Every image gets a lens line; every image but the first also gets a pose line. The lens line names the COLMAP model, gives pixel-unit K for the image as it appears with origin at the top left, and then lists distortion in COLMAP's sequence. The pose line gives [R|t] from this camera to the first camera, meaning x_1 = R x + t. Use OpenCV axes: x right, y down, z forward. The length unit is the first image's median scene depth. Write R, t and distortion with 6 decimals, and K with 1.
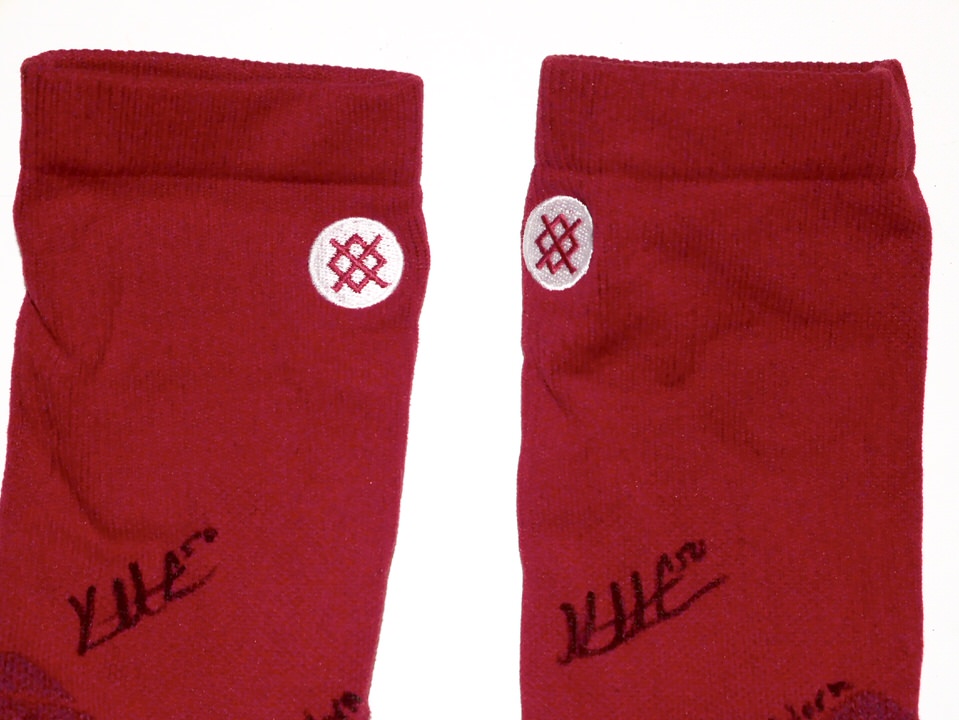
lens RADIAL K [[2314.1, 0, 476.0], [0, 2314.1, 355.5], [0, 0, 1]] dist [0.233122, 0.000000]
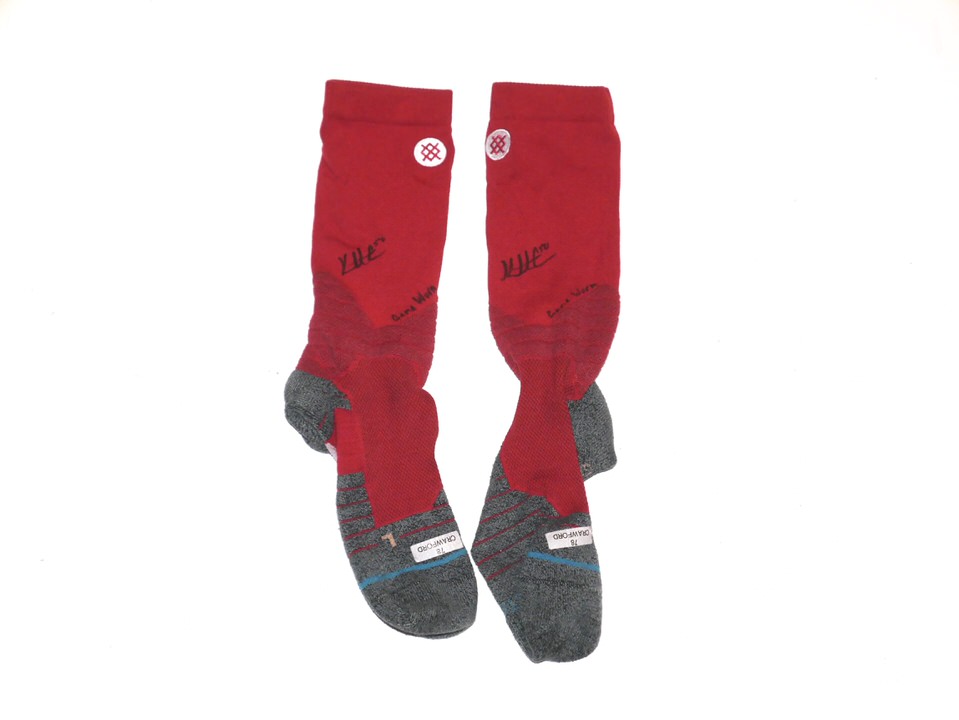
lens RADIAL K [[2314.1, 0, 485.1], [0, 2314.1, 359.9], [0, 0, 1]] dist [0.233122, 0.000000]
pose [[0.996235, -0.003799, 0.086608, -0.242496], [0.018946, 0.984430, -0.174753, 0.750623], [-0.084596, 0.175736, 0.980796, -1.895164]]
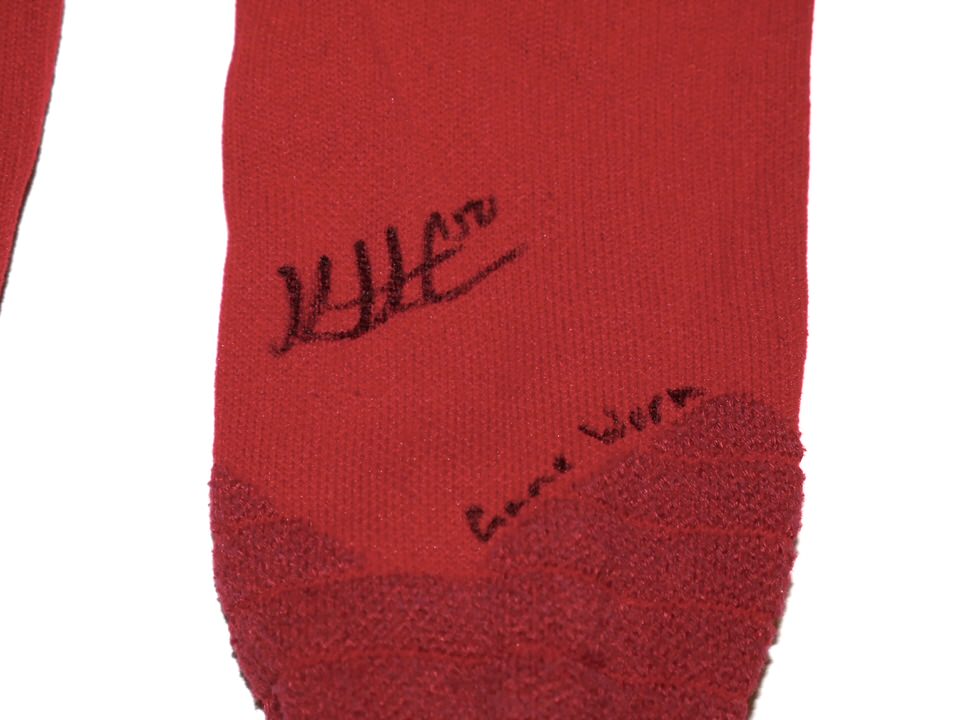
lens RADIAL K [[2314.1, 0, 475.3], [0, 2314.1, 365.1], [0, 0, 1]] dist [0.233122, 0.000000]
pose [[0.997925, 0.039176, 0.051107, 0.059693], [-0.030280, 0.985913, -0.164498, 0.242898], [-0.056831, 0.162609, 0.985053, 0.337314]]
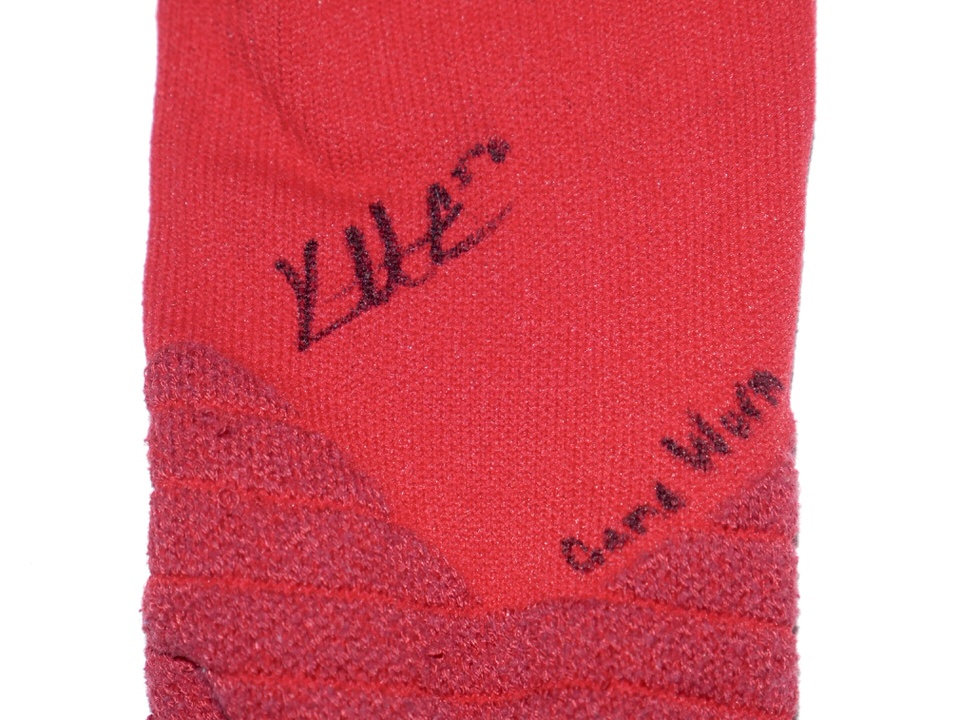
lens RADIAL K [[2314.1, 0, 474.7], [0, 2314.1, 363.4], [0, 0, 1]] dist [0.233122, 0.000000]
pose [[0.994118, -0.083644, -0.068803, -0.084186], [0.075400, 0.990528, -0.114761, 0.199745], [0.077750, 0.108898, 0.991008, 0.415763]]
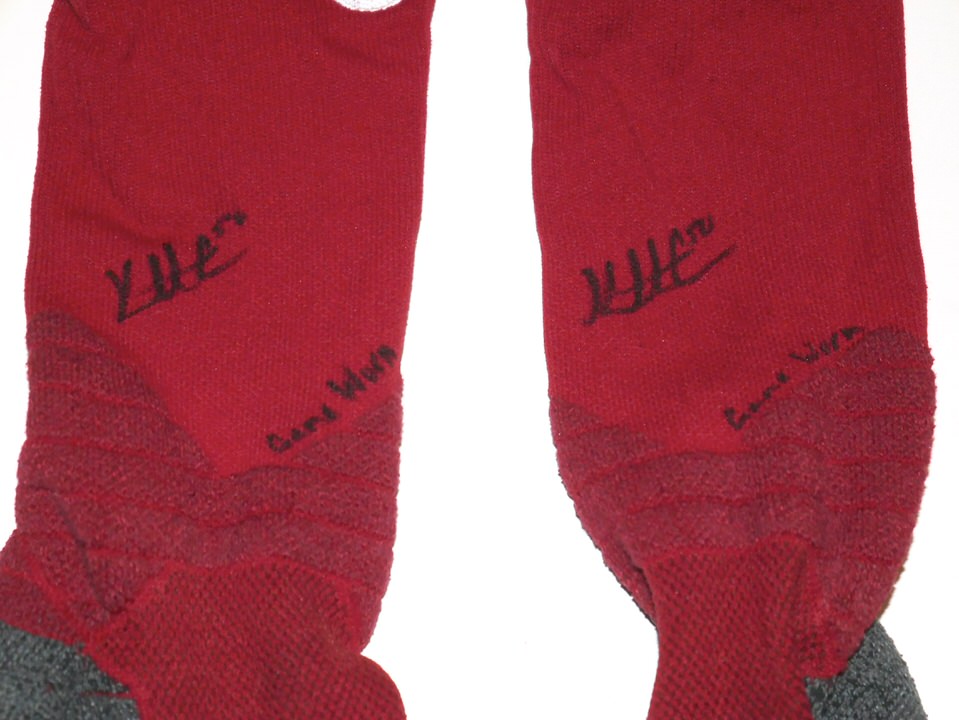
lens RADIAL K [[2314.1, 0, 483.5], [0, 2314.1, 358.7], [0, 0, 1]] dist [0.233122, 0.000000]
pose [[0.994835, -0.029667, 0.097076, -0.109067], [0.050593, 0.974003, -0.220813, 0.371599], [-0.088001, 0.224583, 0.970473, 0.004426]]
